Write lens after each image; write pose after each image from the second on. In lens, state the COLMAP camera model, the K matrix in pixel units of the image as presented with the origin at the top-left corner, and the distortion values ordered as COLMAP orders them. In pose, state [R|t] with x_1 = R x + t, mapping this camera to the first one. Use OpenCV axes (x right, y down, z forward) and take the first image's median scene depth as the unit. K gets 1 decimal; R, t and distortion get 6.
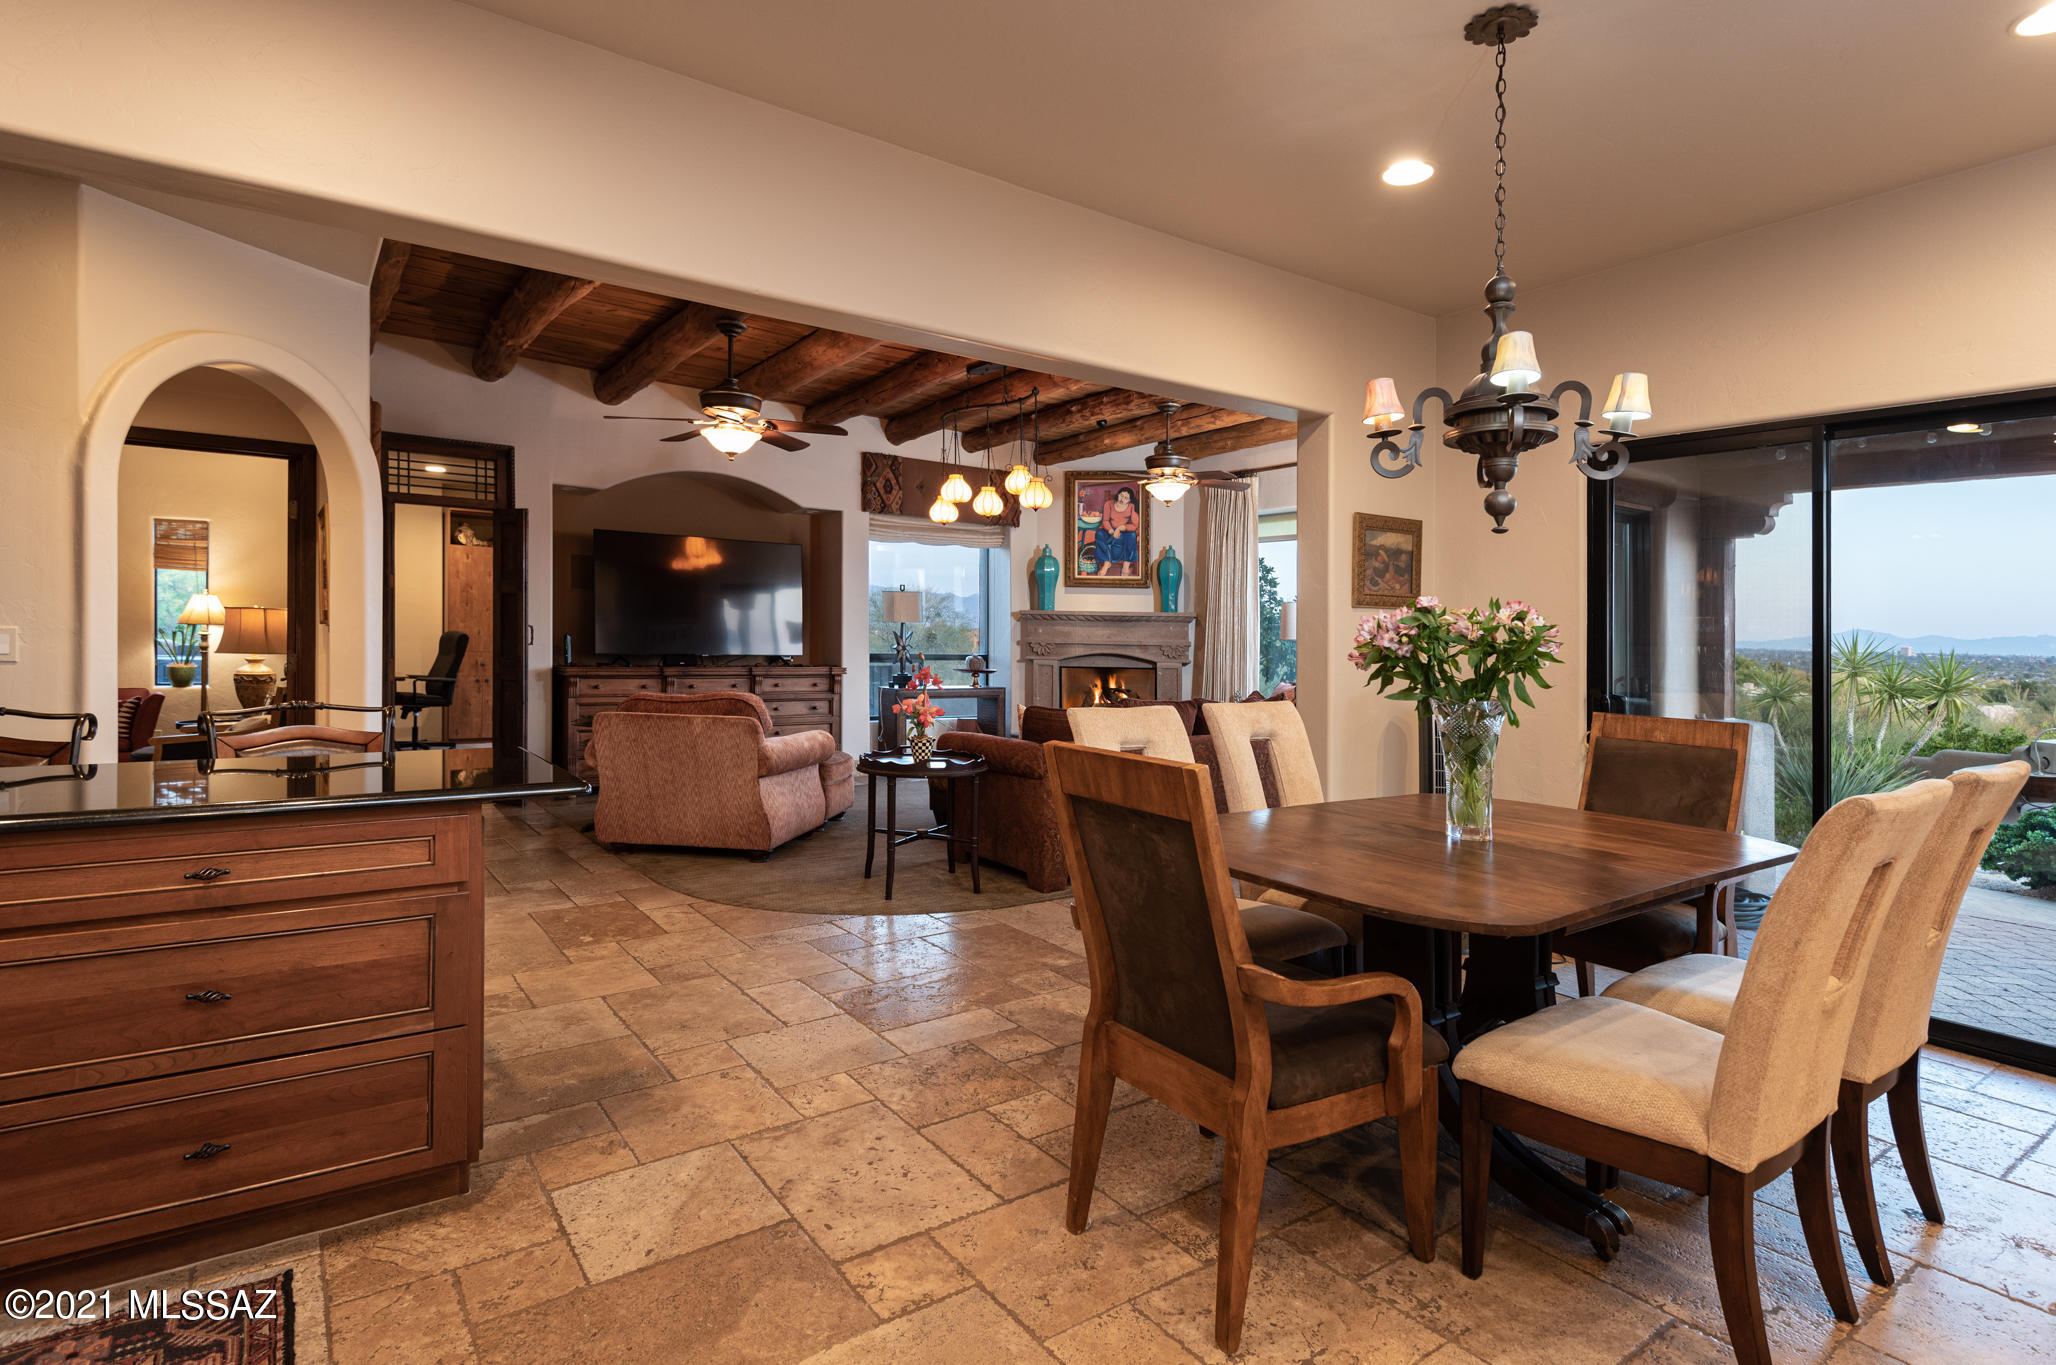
lens RADIAL K [[1045.6, 0, 1028.0], [0, 1045.6, 682.5], [0, 0, 1]] dist [0.002262, 0.000169]
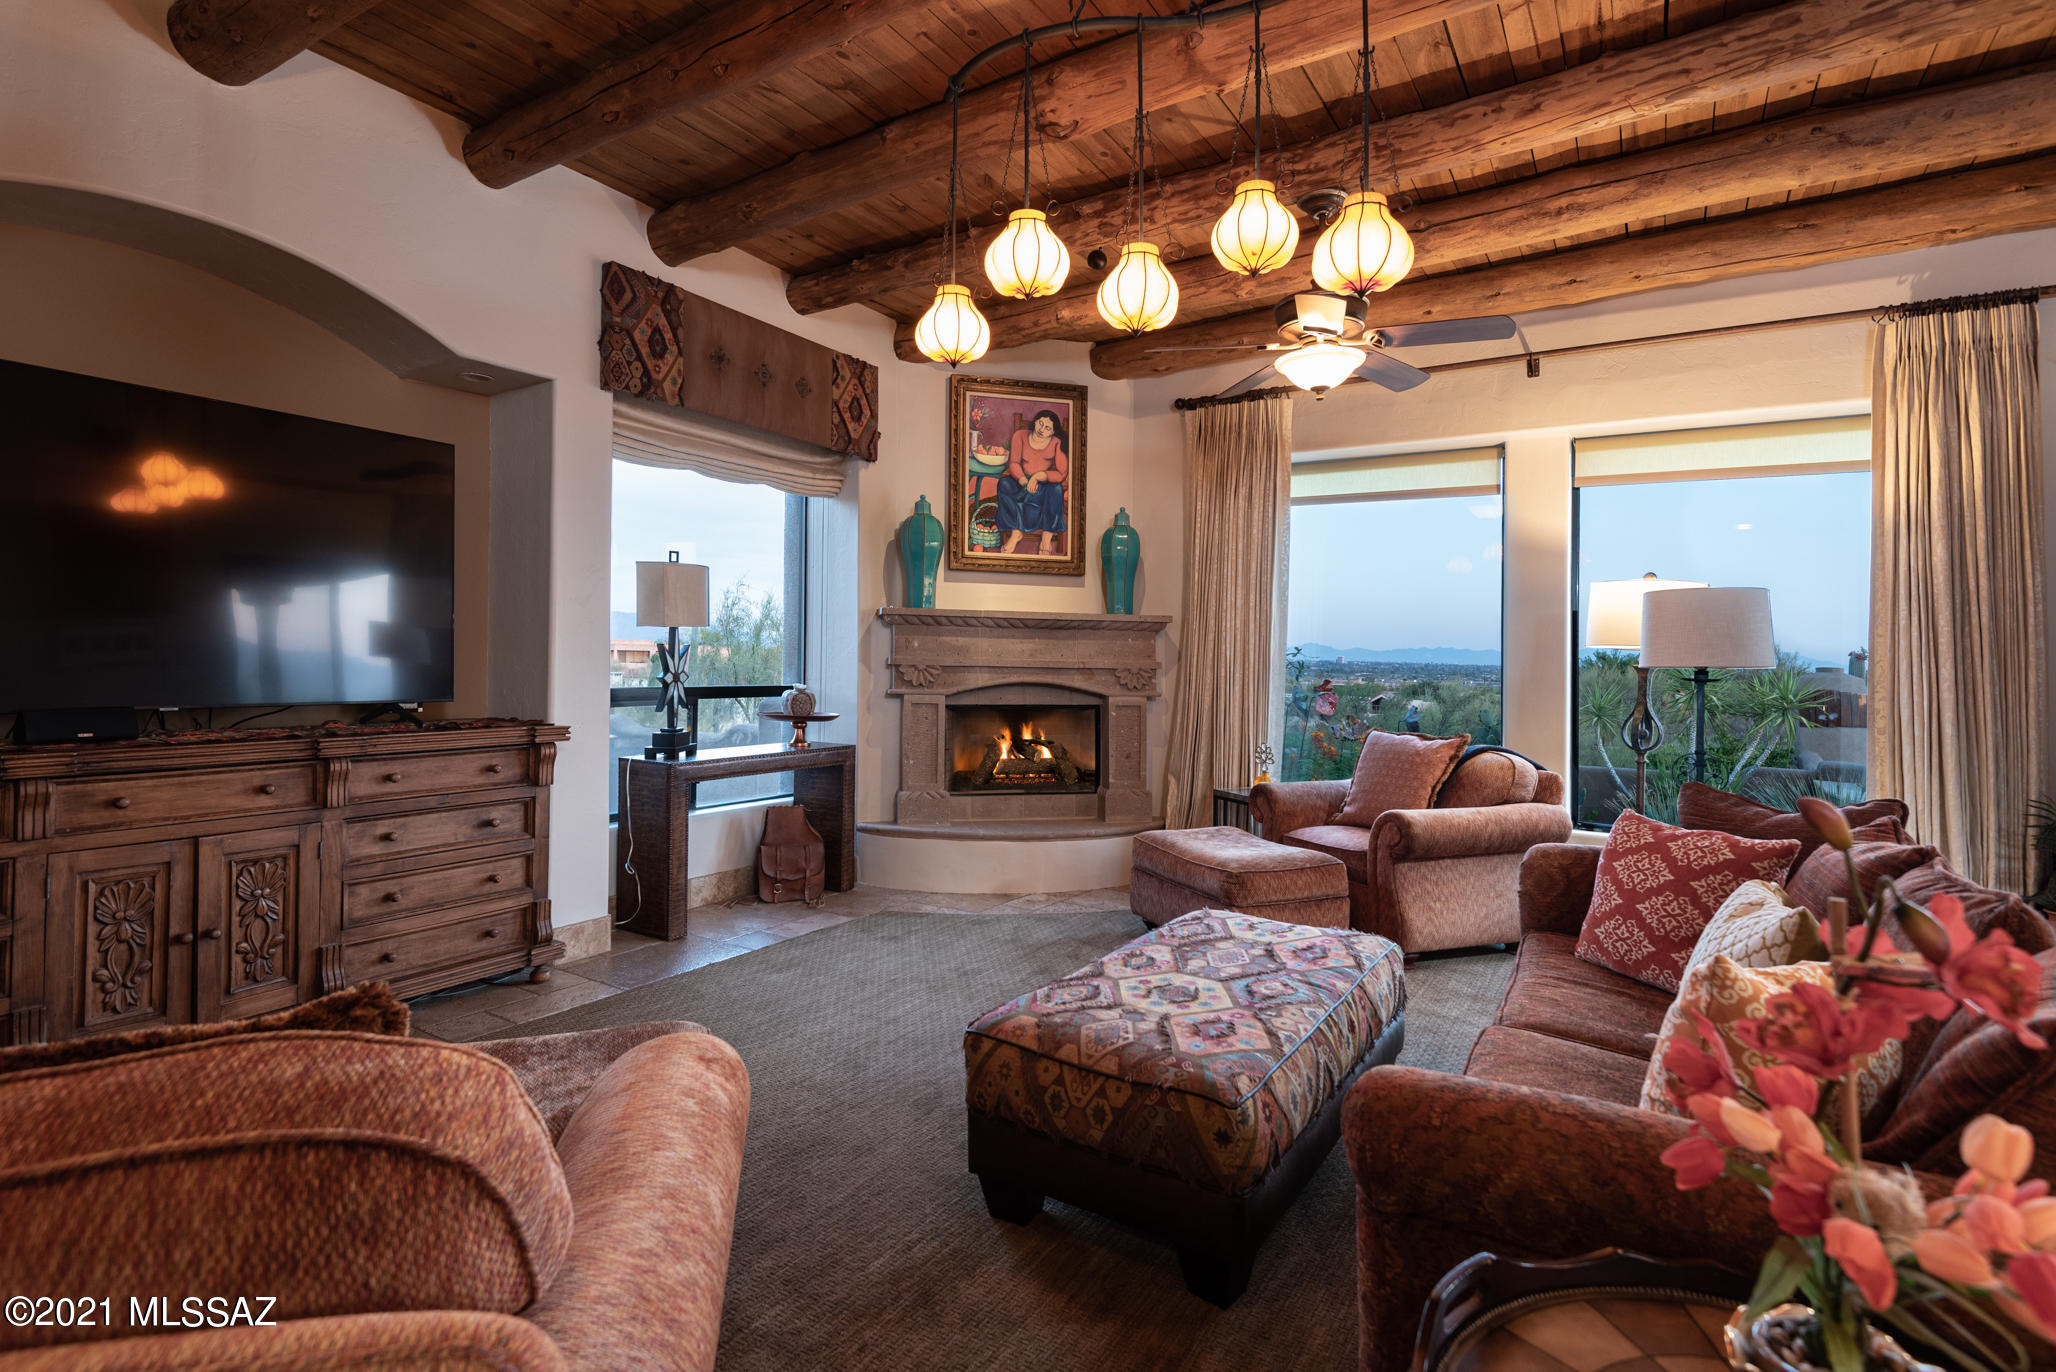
lens RADIAL K [[978.1, 0, 1028.2], [0, 978.1, 651.2], [0, 0, 1]] dist [-0.002446, -0.000476]
pose [[0.920333, 0.000474, 0.391135, -0.140340], [0.014909, 0.999230, -0.036291, -0.025413], [-0.390851, 0.039231, 0.919617, 0.484232]]
